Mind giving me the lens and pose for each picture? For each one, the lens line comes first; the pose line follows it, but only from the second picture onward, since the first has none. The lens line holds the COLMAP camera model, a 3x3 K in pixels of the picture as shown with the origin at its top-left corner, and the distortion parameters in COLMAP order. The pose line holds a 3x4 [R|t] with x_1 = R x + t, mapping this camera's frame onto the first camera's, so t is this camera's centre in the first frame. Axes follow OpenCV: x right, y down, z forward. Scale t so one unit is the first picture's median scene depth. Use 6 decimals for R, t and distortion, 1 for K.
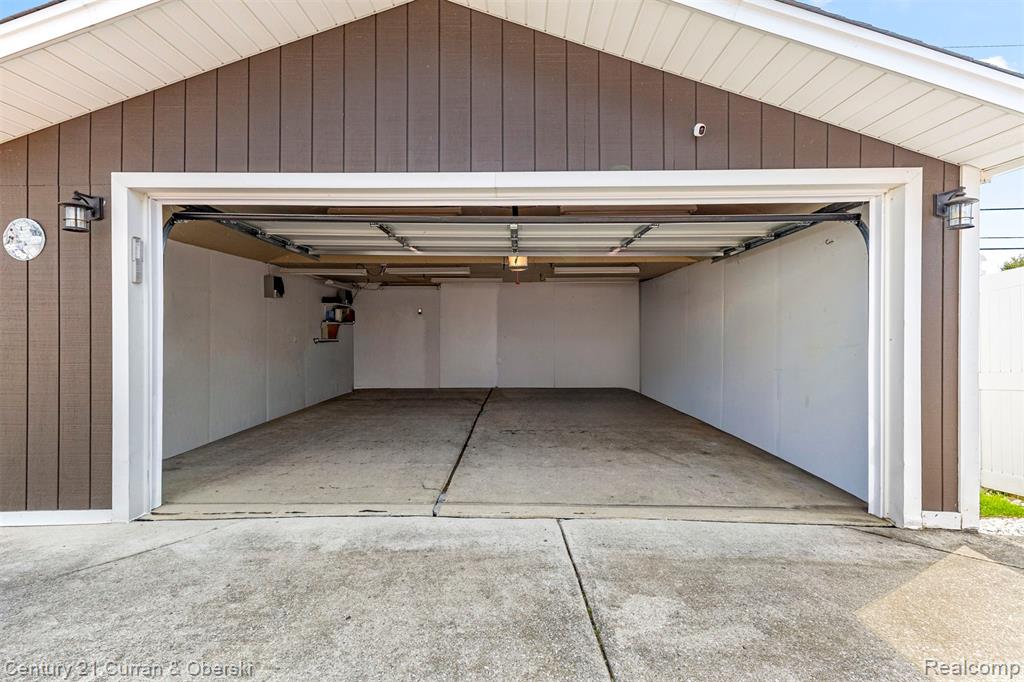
lens RADIAL K [[440.6, 0, 514.8], [0, 440.6, 337.3], [0, 0, 1]] dist [0.008760, -0.000052]
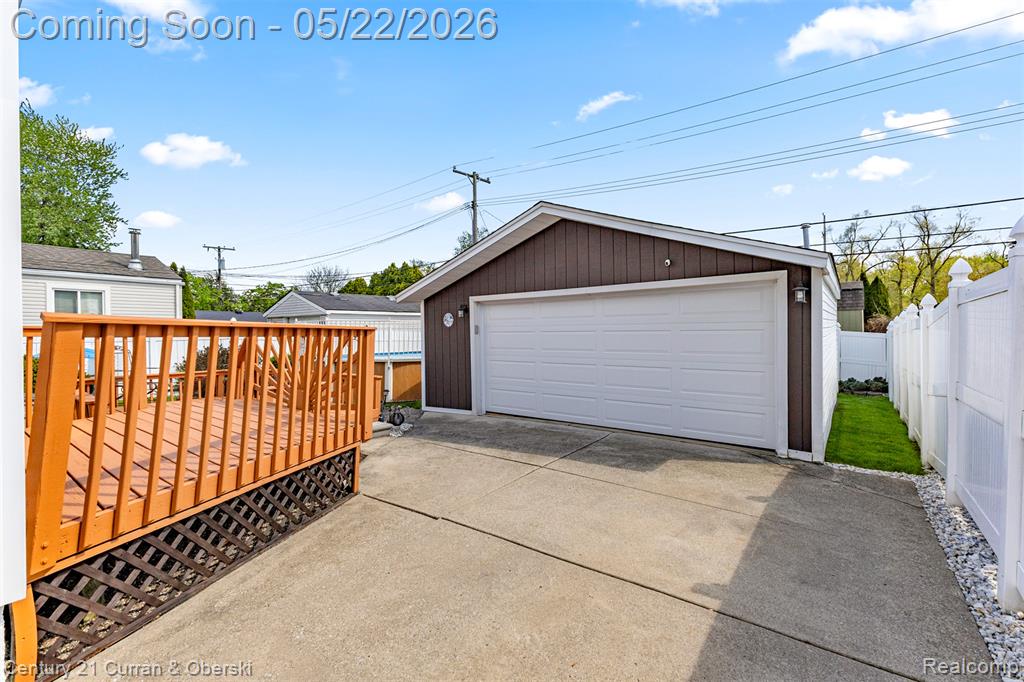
lens RADIAL K [[440.6, 0, 514.8], [0, 440.6, 337.3], [0, 0, 1]] dist [0.008760, -0.000052]
pose [[0.810280, -0.006180, -0.586010, 1.078483], [0.008461, 0.999964, 0.001154, -0.103077], [0.585982, -0.005894, 0.810303, -1.229328]]
